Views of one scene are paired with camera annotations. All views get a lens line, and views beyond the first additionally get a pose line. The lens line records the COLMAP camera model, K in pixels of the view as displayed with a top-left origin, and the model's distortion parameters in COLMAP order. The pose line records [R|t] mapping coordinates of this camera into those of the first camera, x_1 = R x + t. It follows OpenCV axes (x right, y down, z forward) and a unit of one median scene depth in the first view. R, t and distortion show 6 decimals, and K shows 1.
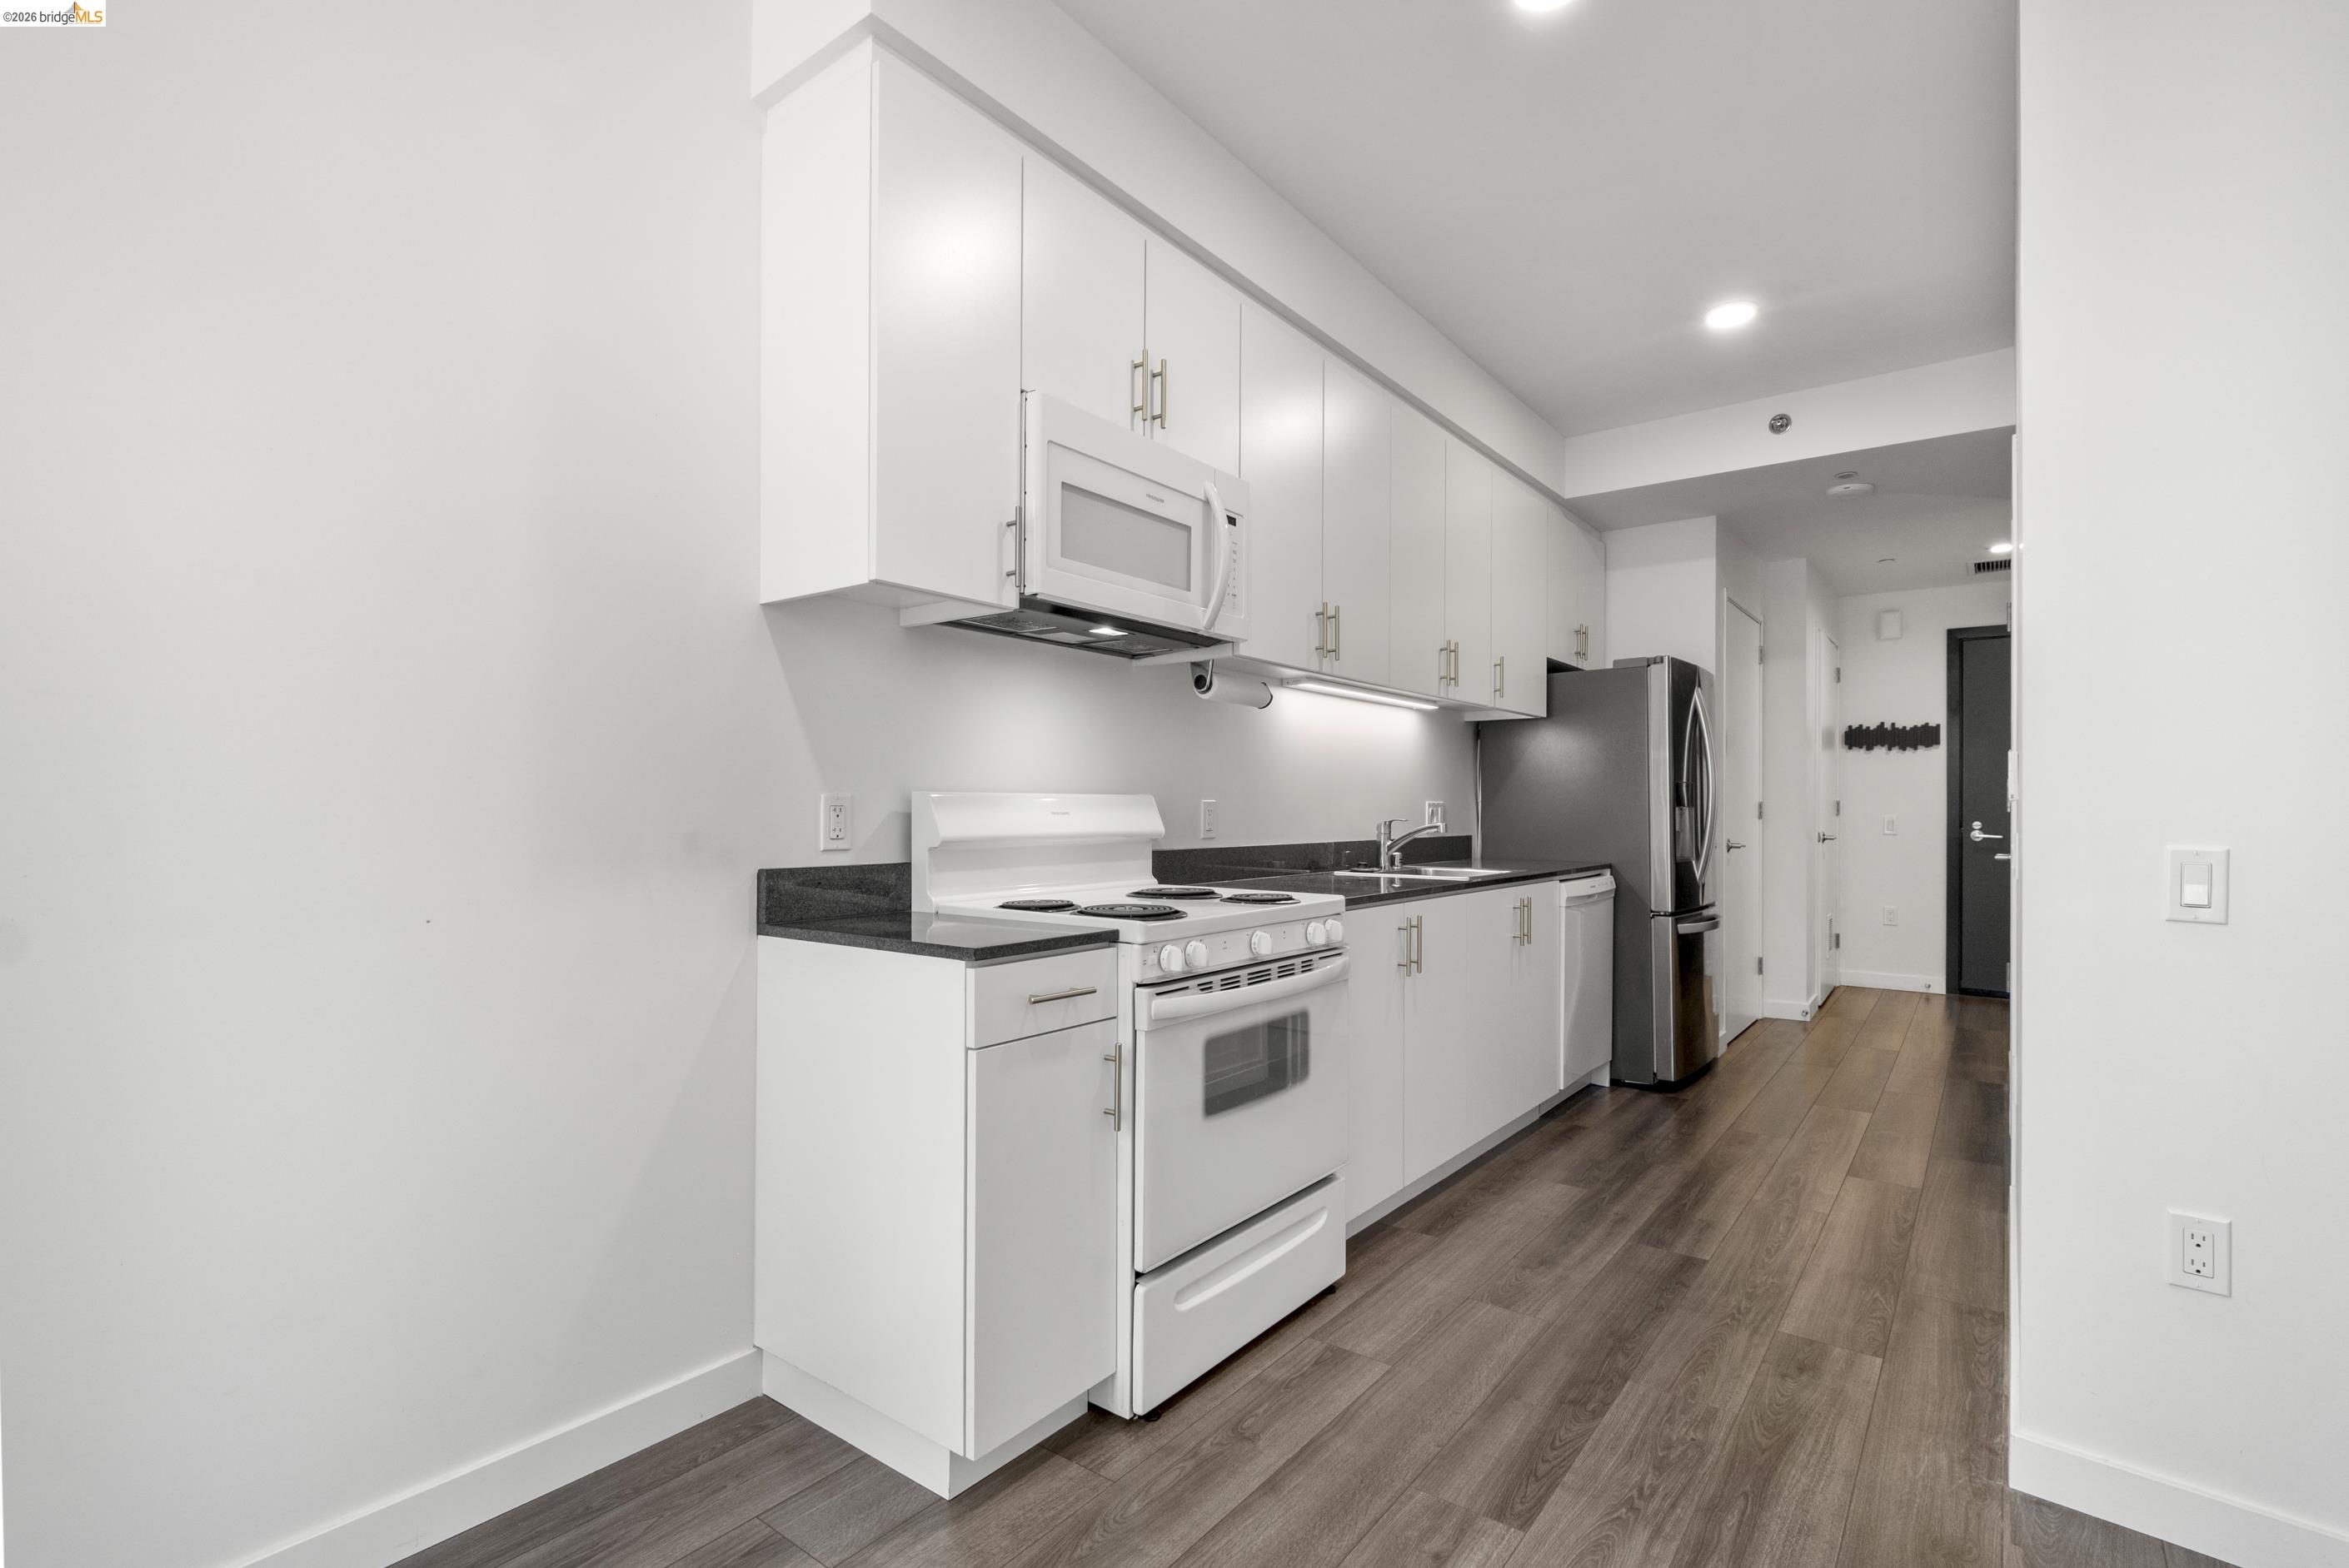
lens RADIAL K [[1092.2, 0, 1181.7], [0, 1092.2, 802.0], [0, 0, 1]] dist [-0.000650, -0.000590]
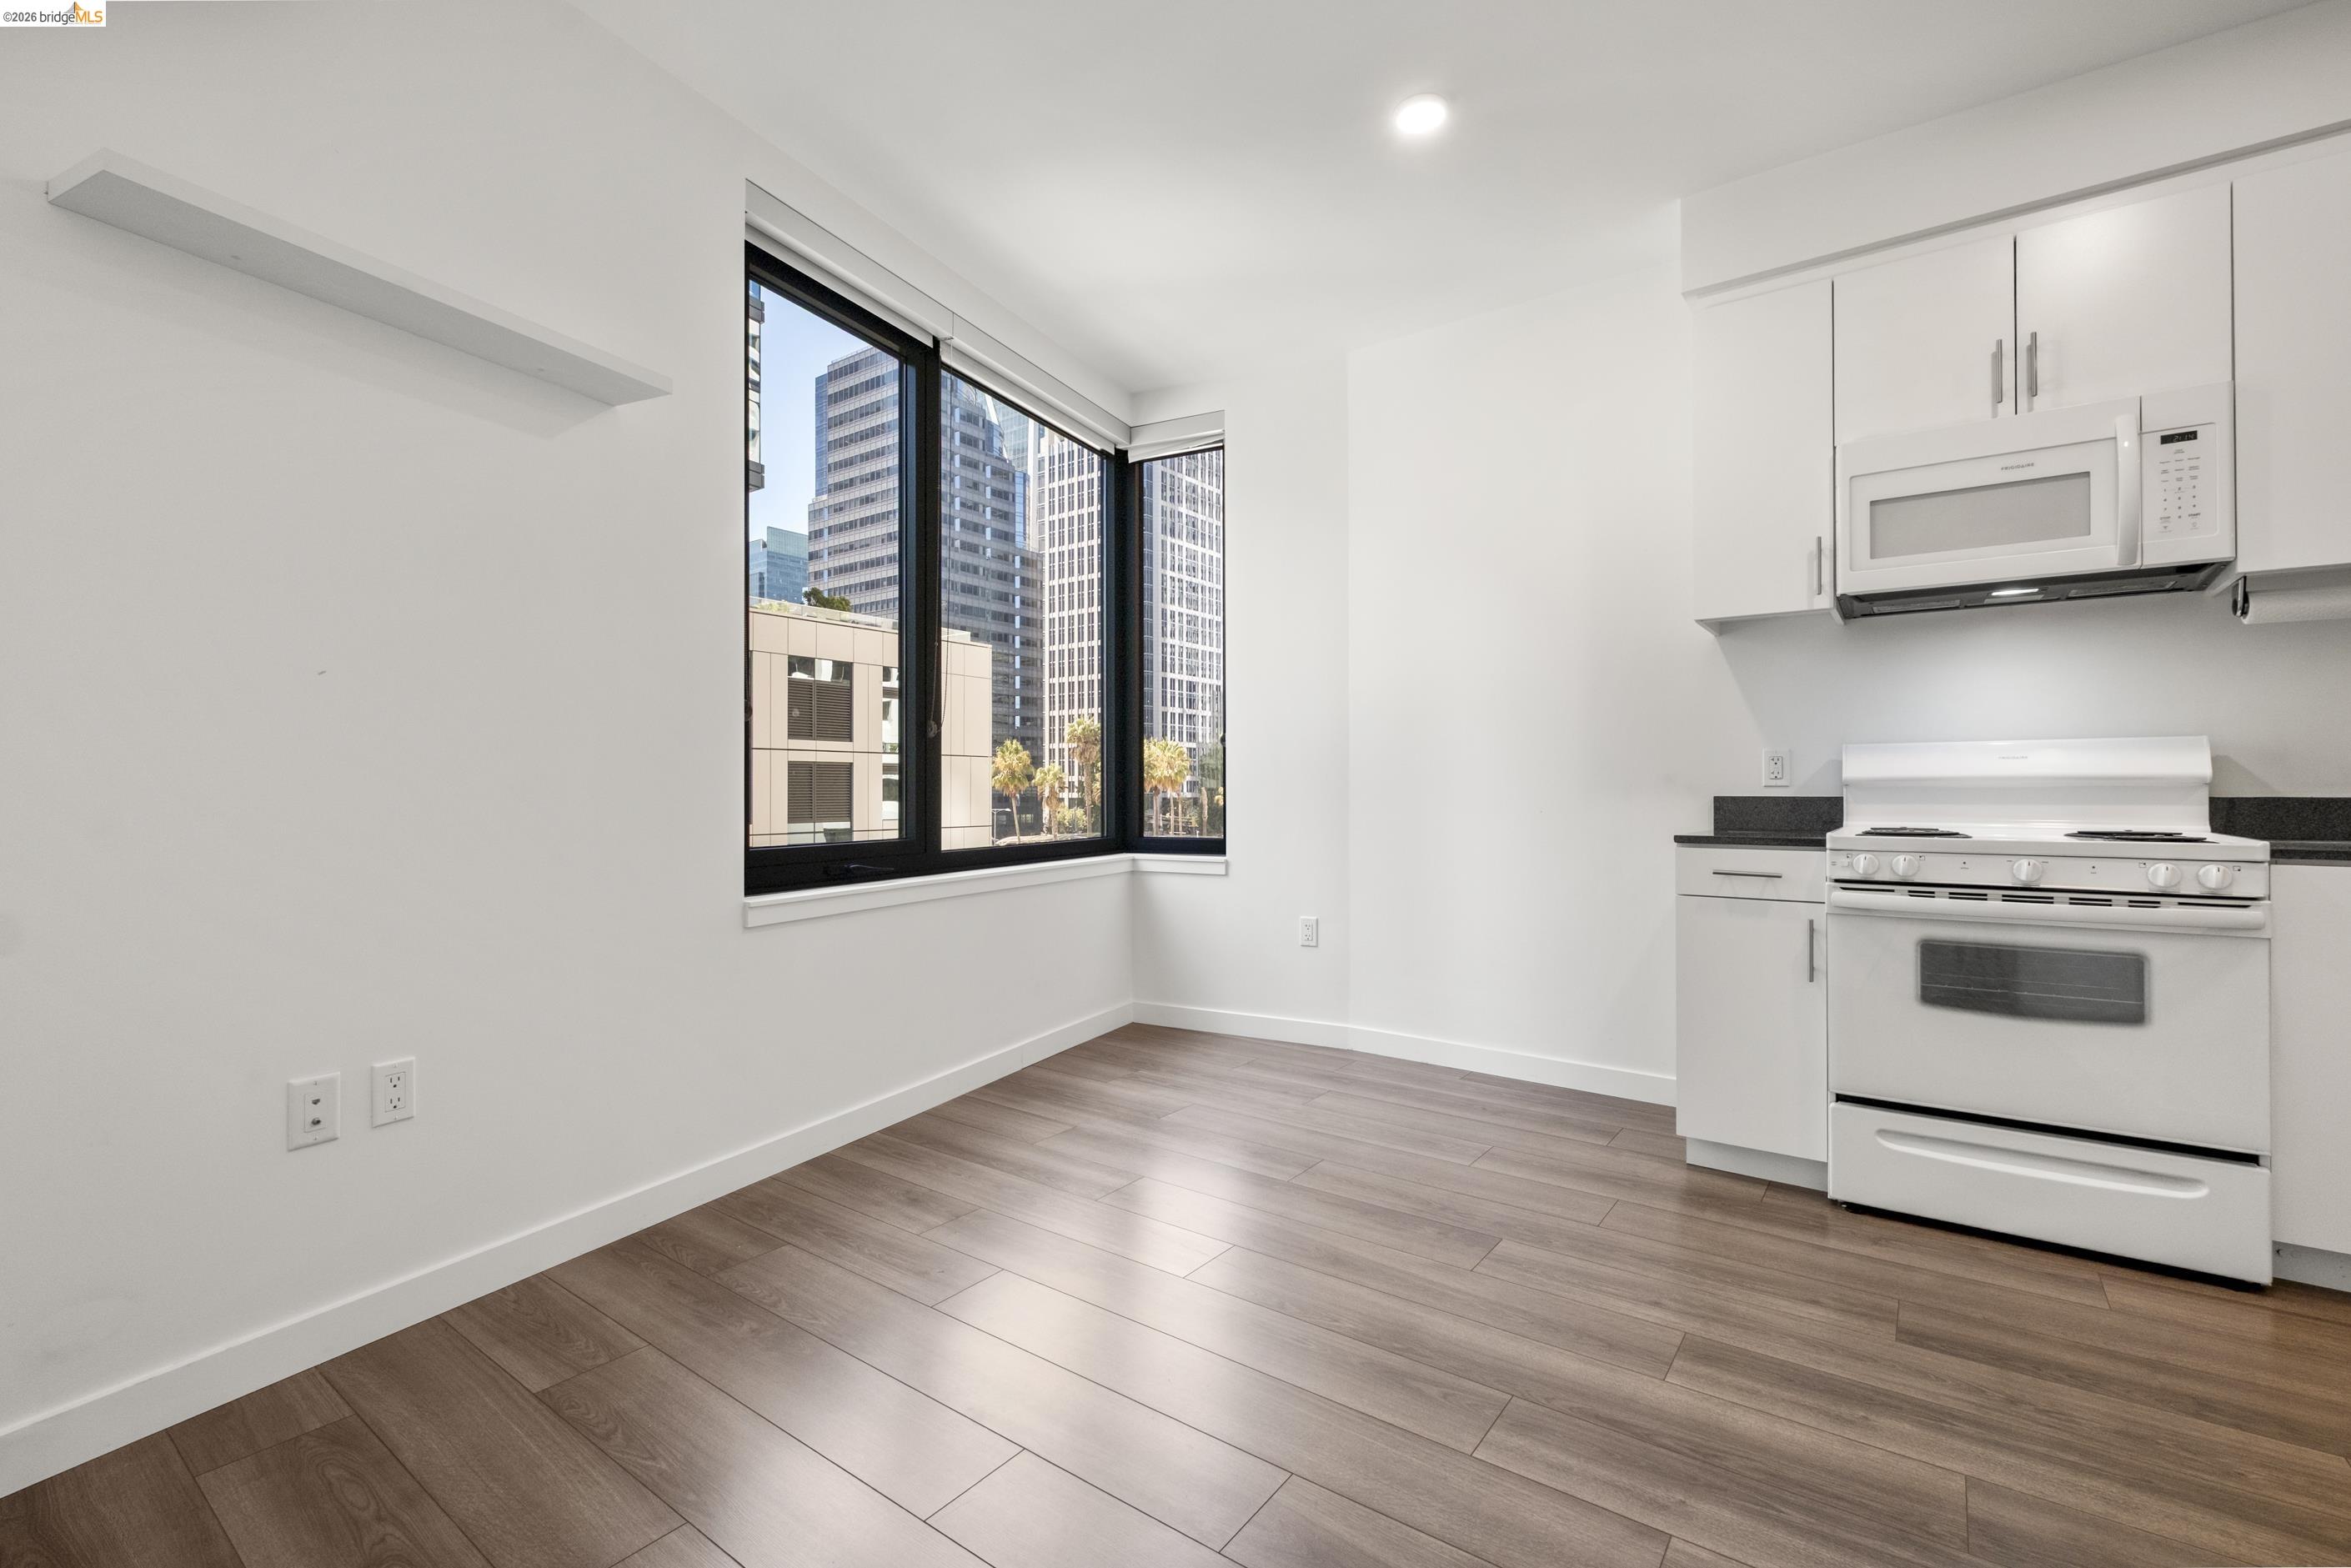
lens RADIAL K [[1026.5, 0, 1175.5], [0, 1026.5, 784.0], [0, 0, 1]] dist [0.002357, -0.006026]
pose [[0.008360, -0.009853, -0.999917, 1.096474], [0.004930, 0.999940, -0.009812, 0.051331], [0.999953, -0.004847, 0.008408, 0.157652]]
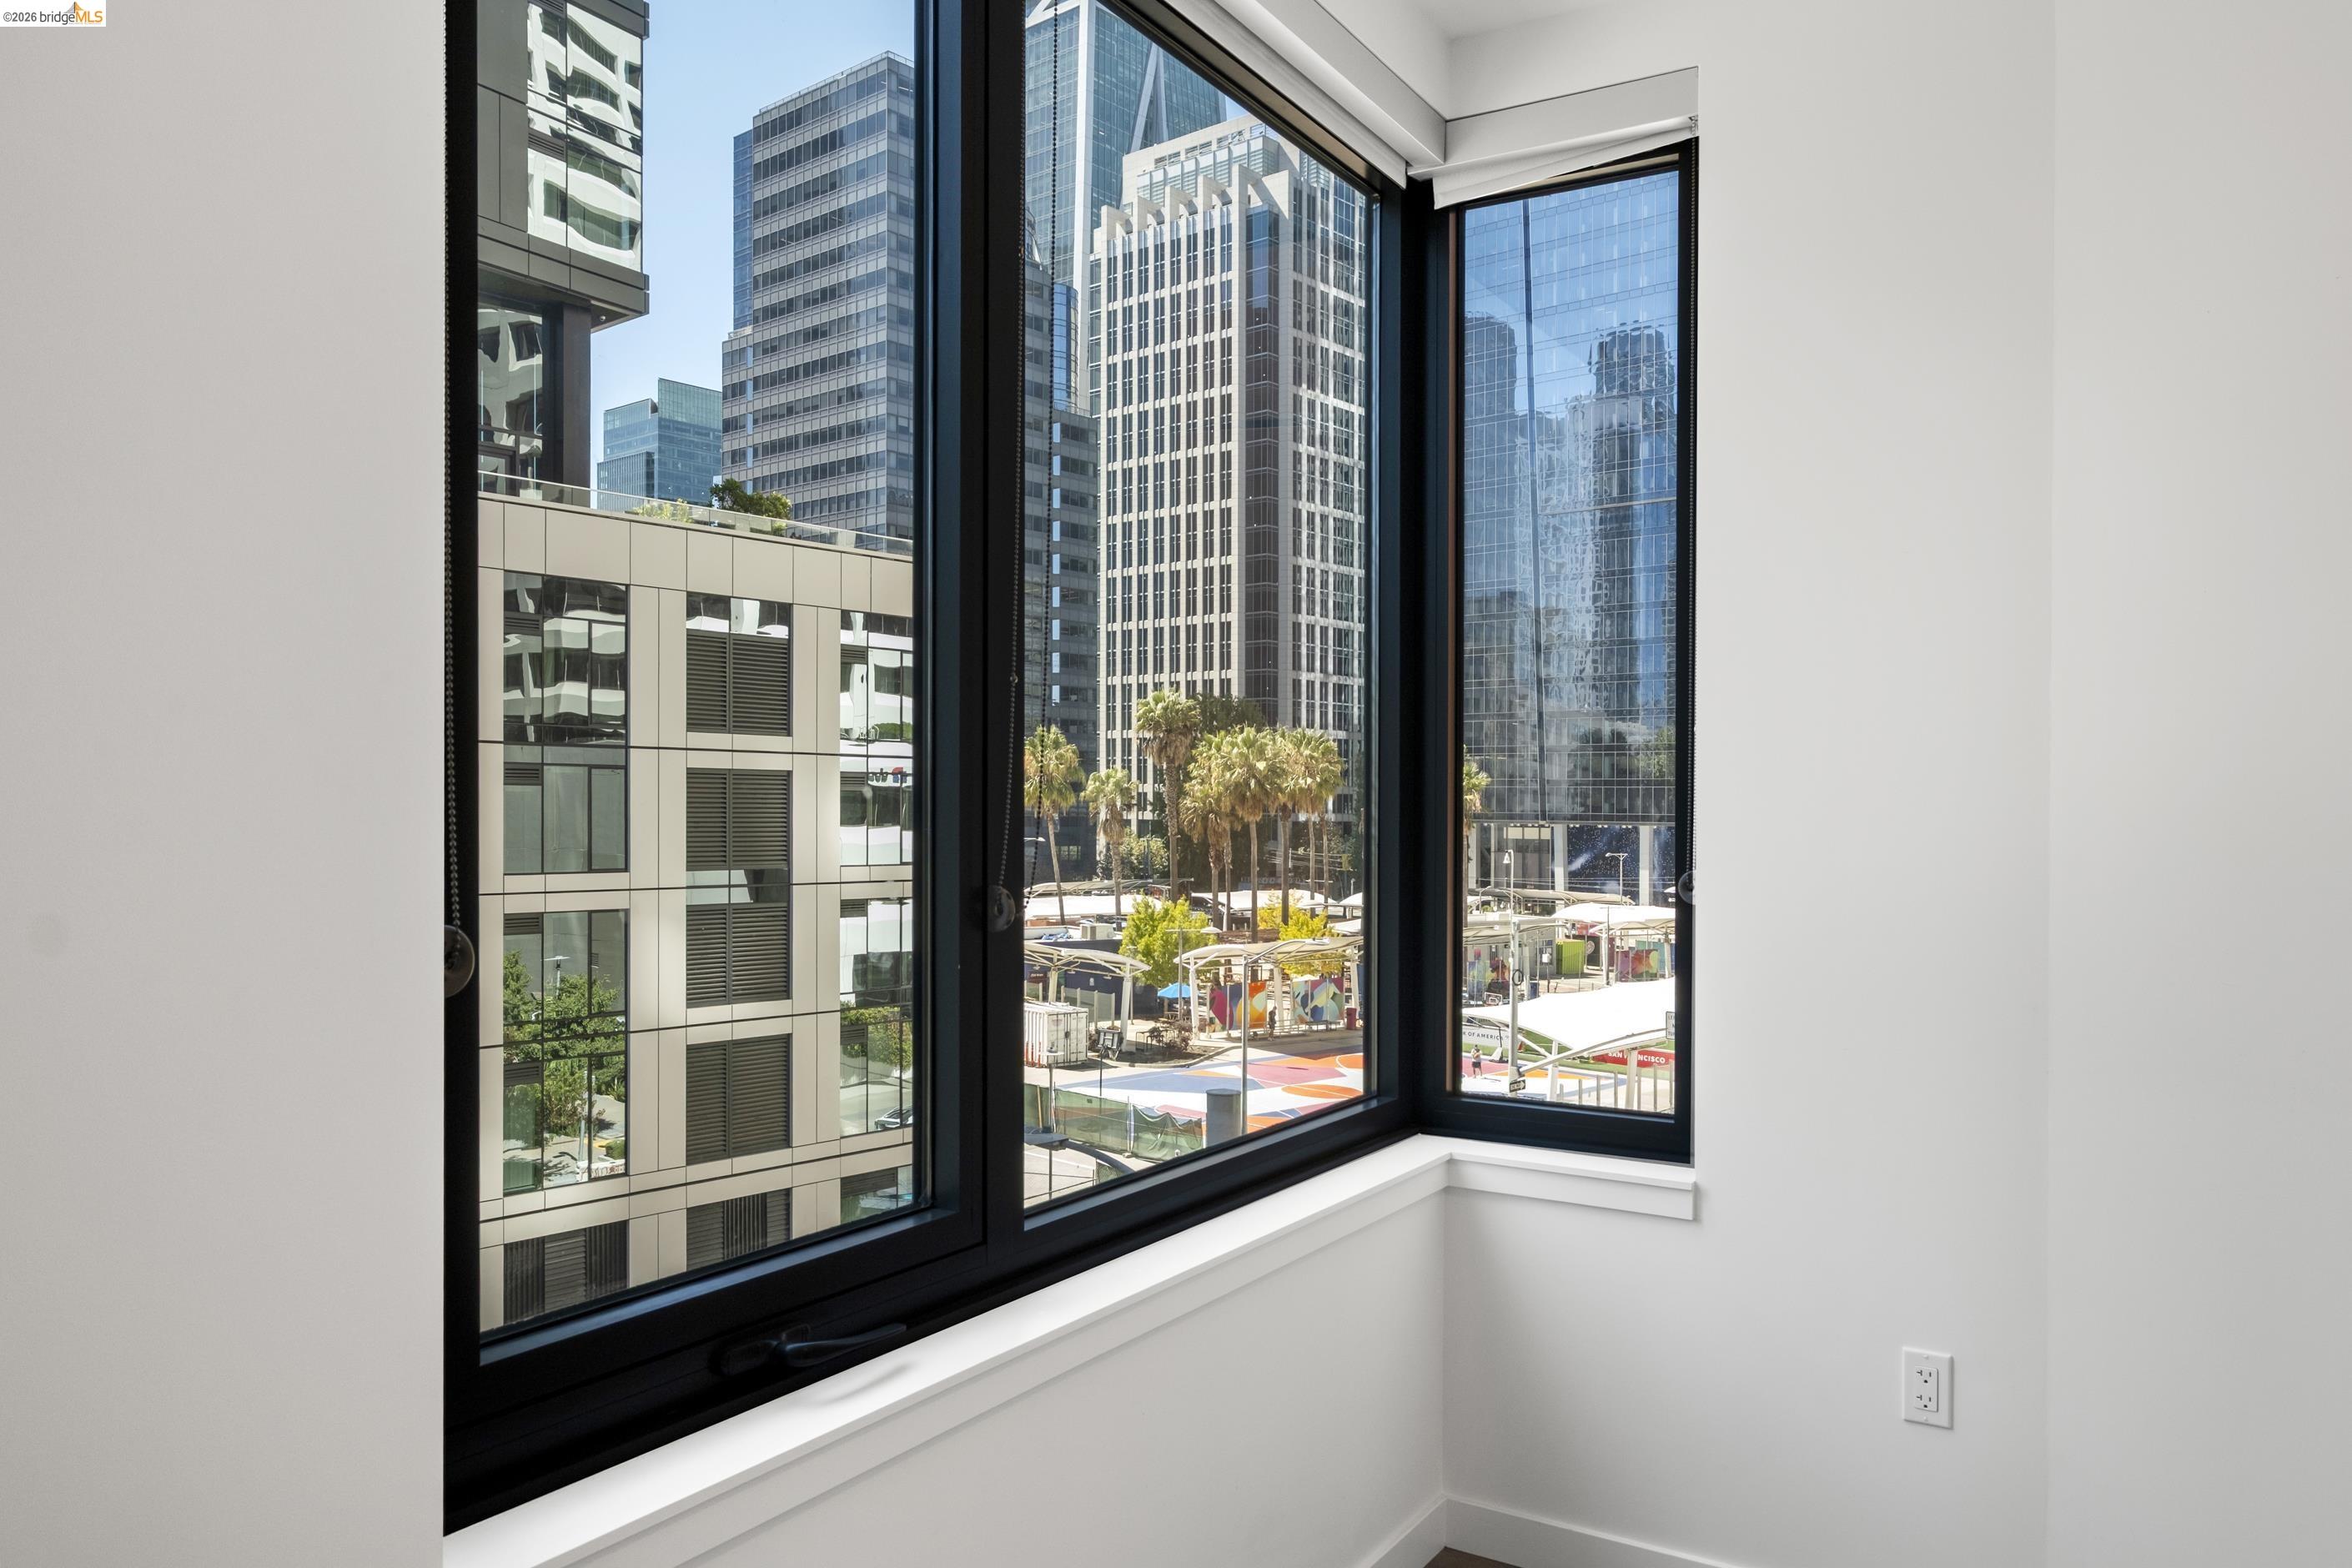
lens RADIAL K [[1674.5, 0, 1182.7], [0, 1674.5, 822.0], [0, 0, 1]] dist [0.024497, 0.001216]
pose [[-0.067077, 0.005953, -0.997730, 0.468106], [-0.003177, 0.999976, 0.006180, -0.105455], [0.997743, 0.003584, -0.067057, -0.035473]]
